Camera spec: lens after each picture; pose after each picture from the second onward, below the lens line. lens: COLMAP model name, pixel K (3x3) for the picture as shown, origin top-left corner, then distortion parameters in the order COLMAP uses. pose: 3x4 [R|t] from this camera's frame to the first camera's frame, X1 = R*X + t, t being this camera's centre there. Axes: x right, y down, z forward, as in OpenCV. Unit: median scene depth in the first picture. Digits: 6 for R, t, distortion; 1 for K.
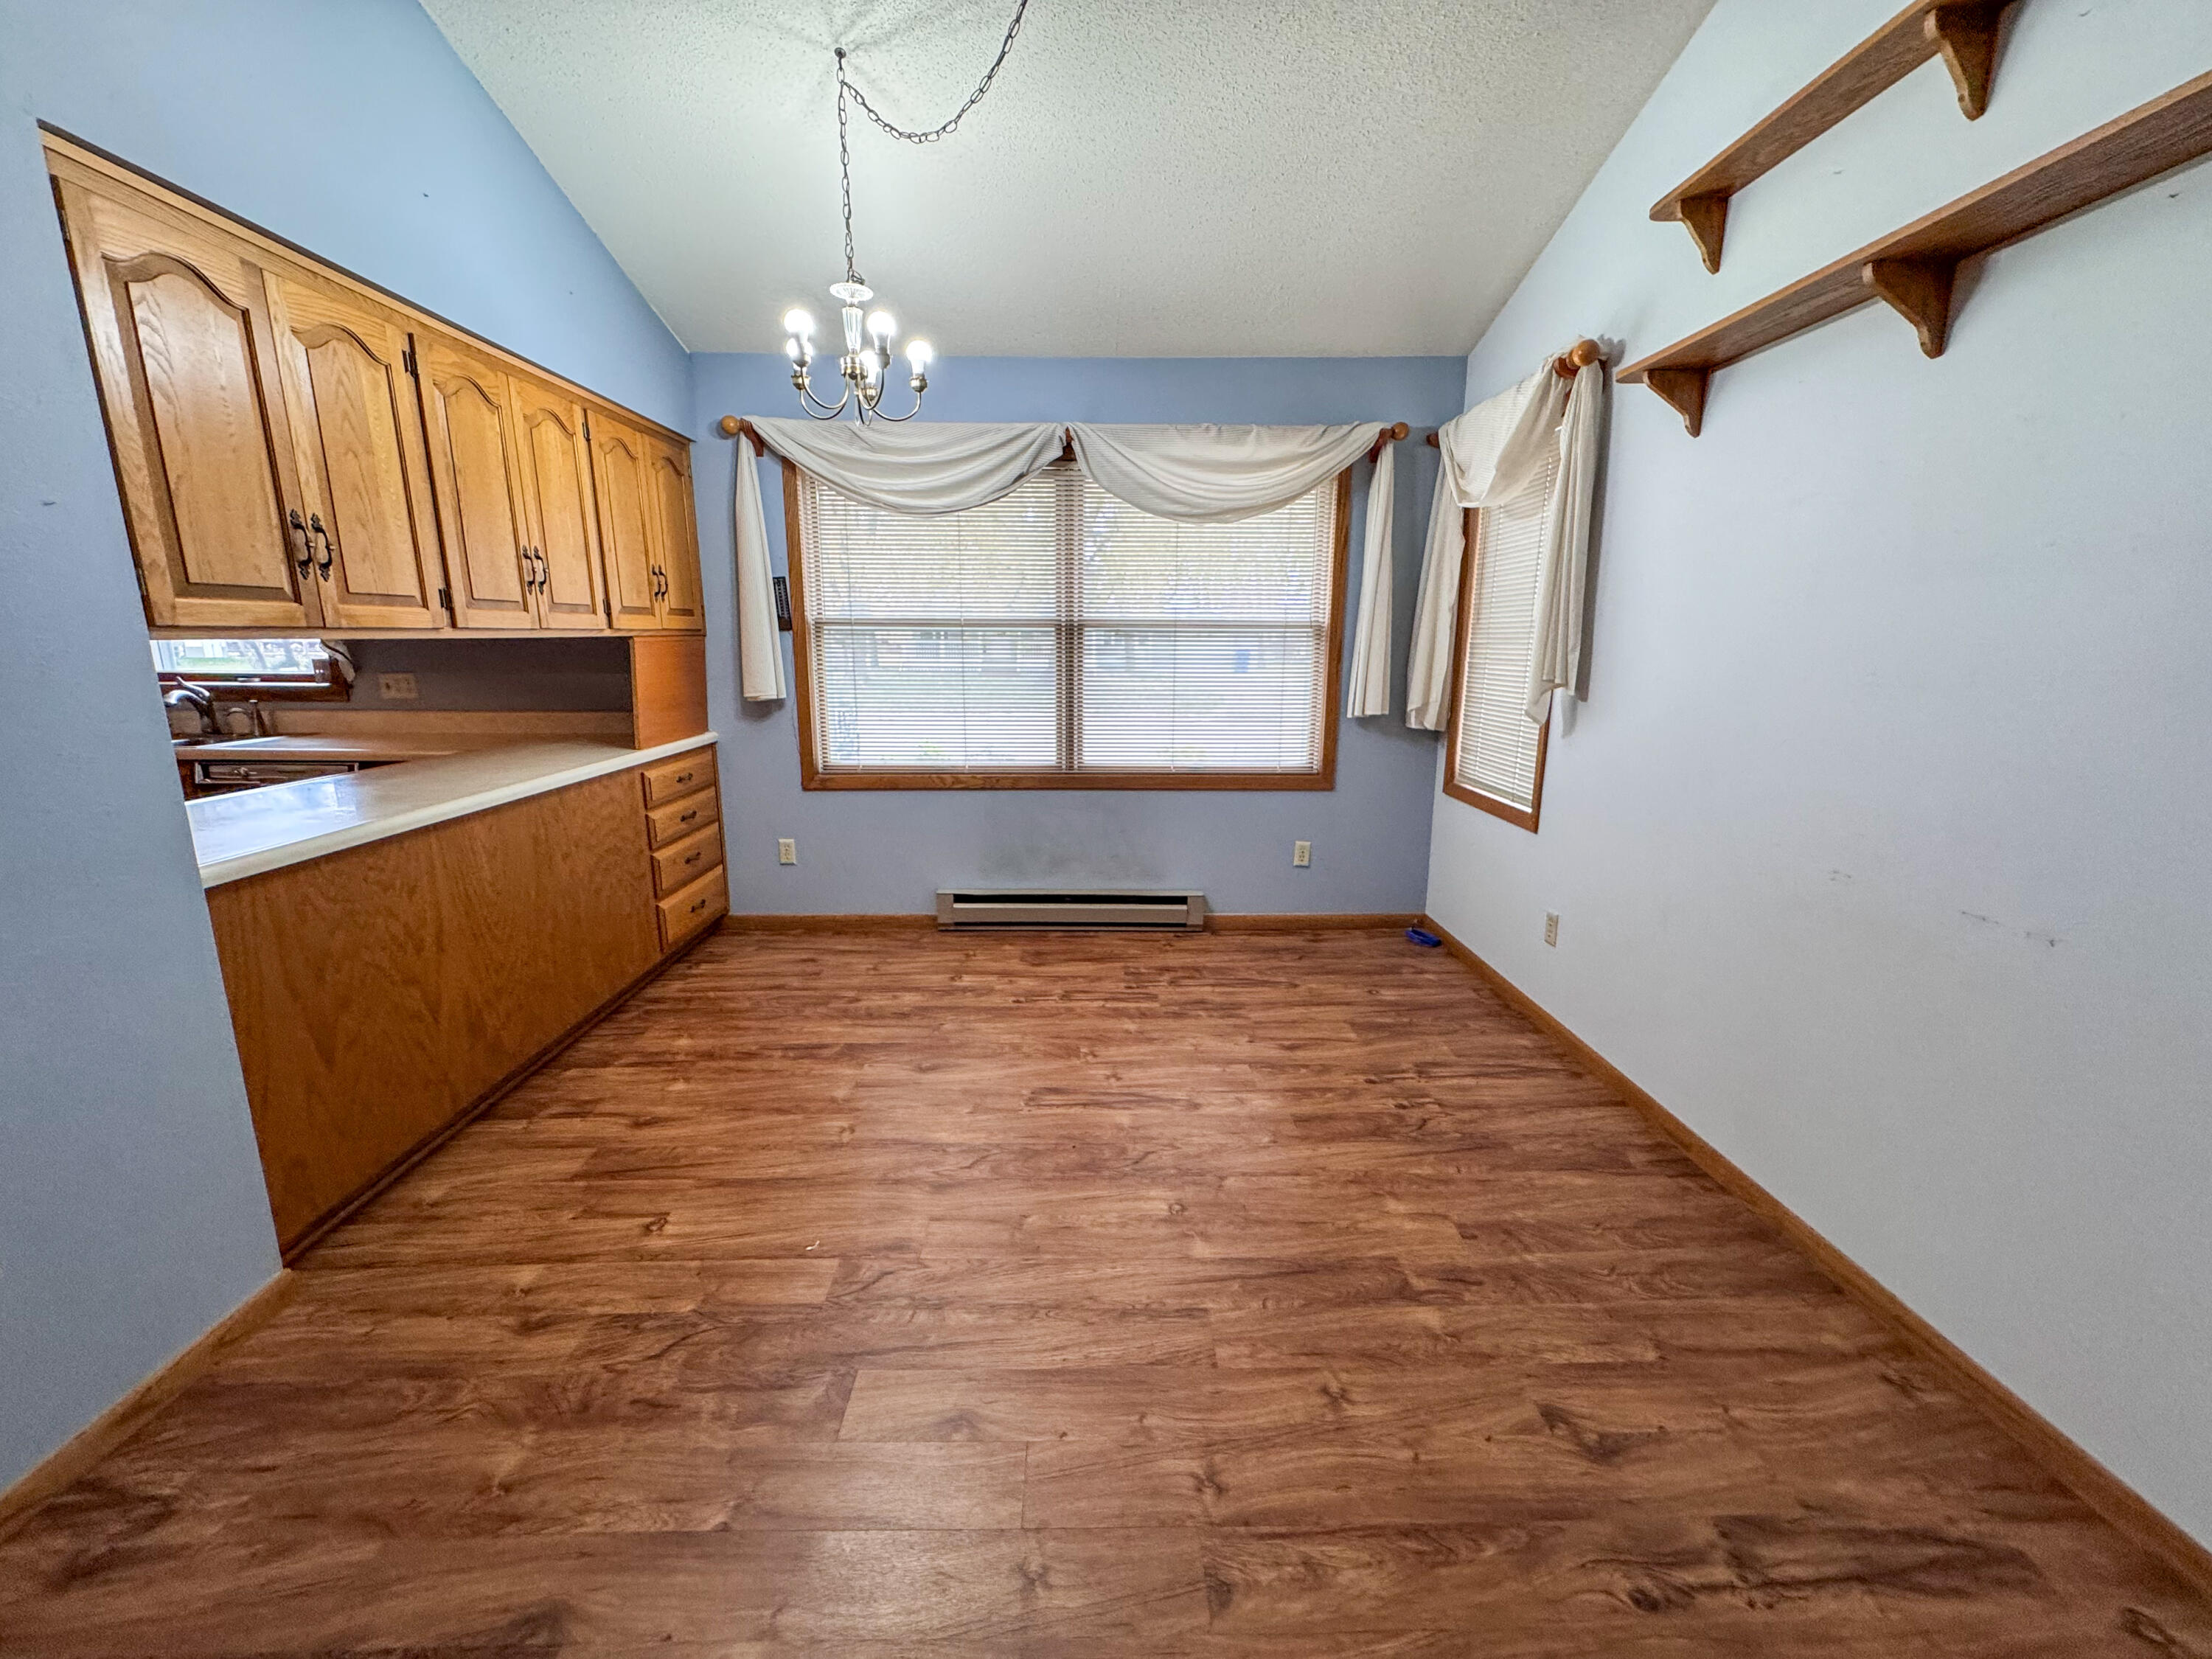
lens RADIAL K [[882.6, 0, 1103.1], [0, 882.6, 827.7], [0, 0, 1]] dist [-0.002018, -0.000059]
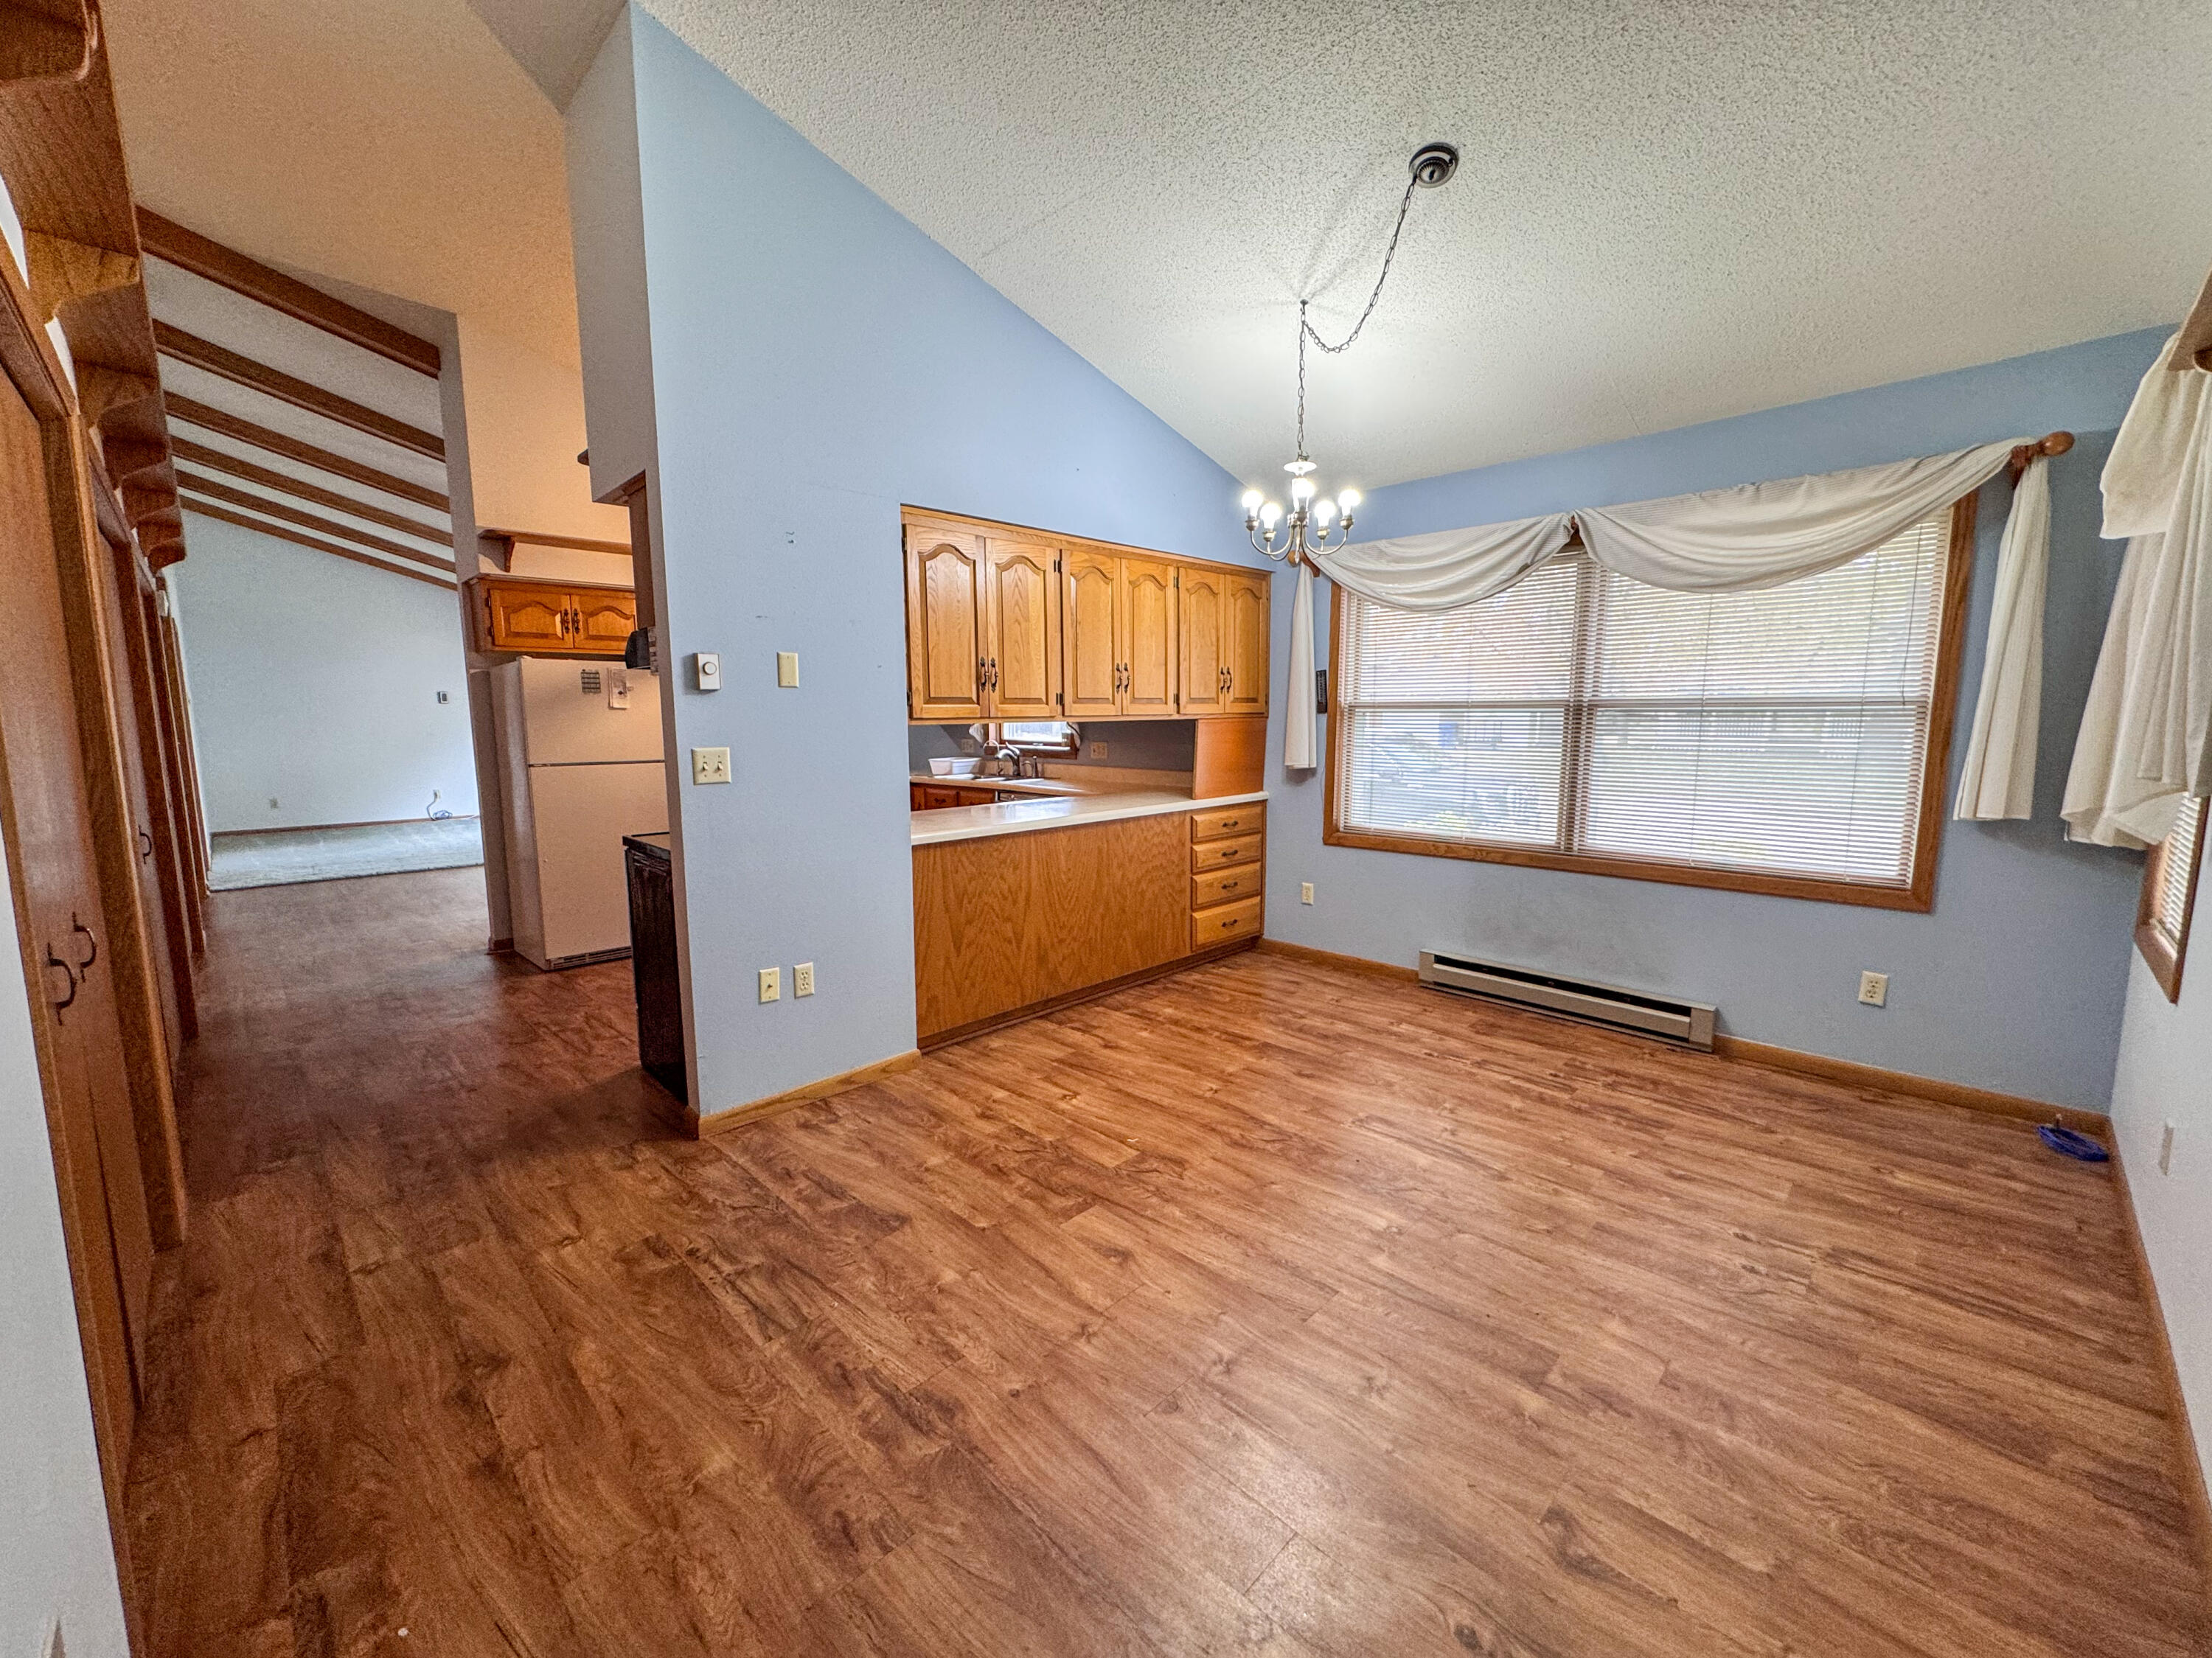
lens RADIAL K [[882.5, 0, 1103.1], [0, 882.5, 827.2], [0, 0, 1]] dist [-0.002018, -0.000059]
pose [[0.689775, 0.084734, -0.719049, 0.387190], [-0.144556, 0.989250, -0.022096, 0.005332], [0.709447, 0.119184, 0.694608, -0.057708]]
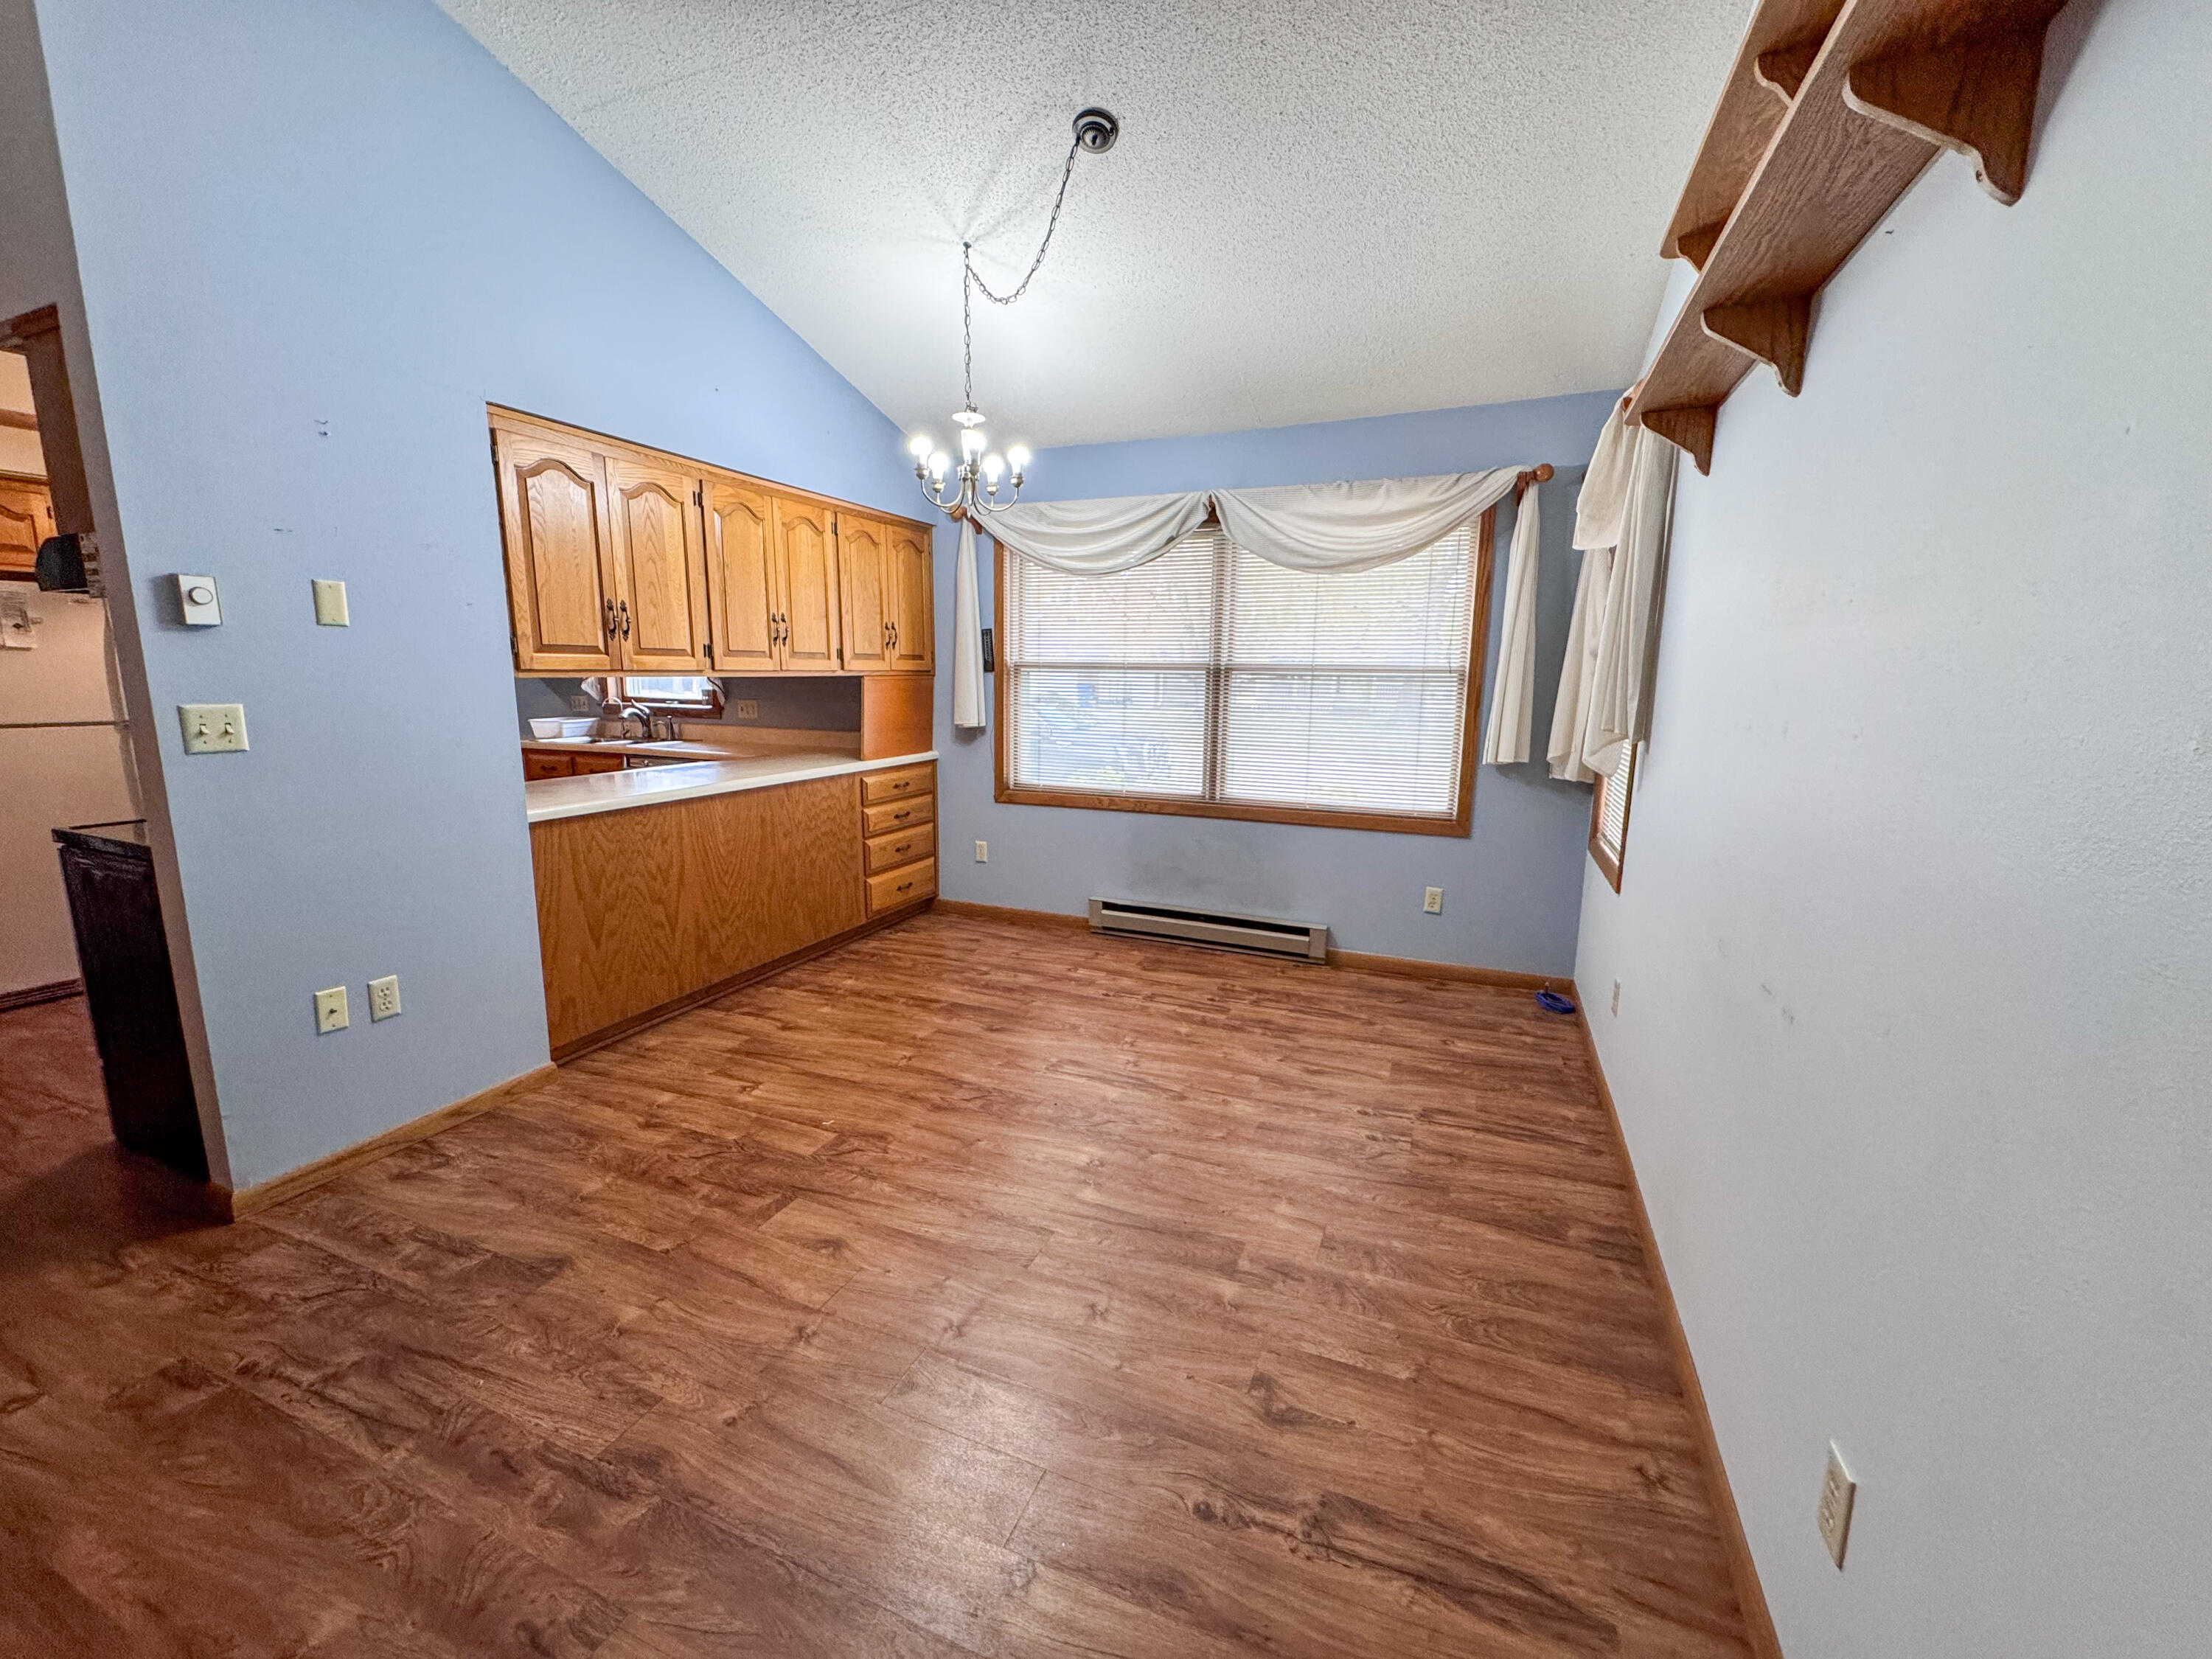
lens RADIAL K [[882.6, 0, 1103.1], [0, 882.6, 827.7], [0, 0, 1]] dist [-0.002018, -0.000059]
pose [[0.914663, 0.076438, -0.396923, 0.347452], [-0.093293, 0.995366, -0.023299, 0.008514], [0.393303, 0.058341, 0.917556, -0.066725]]
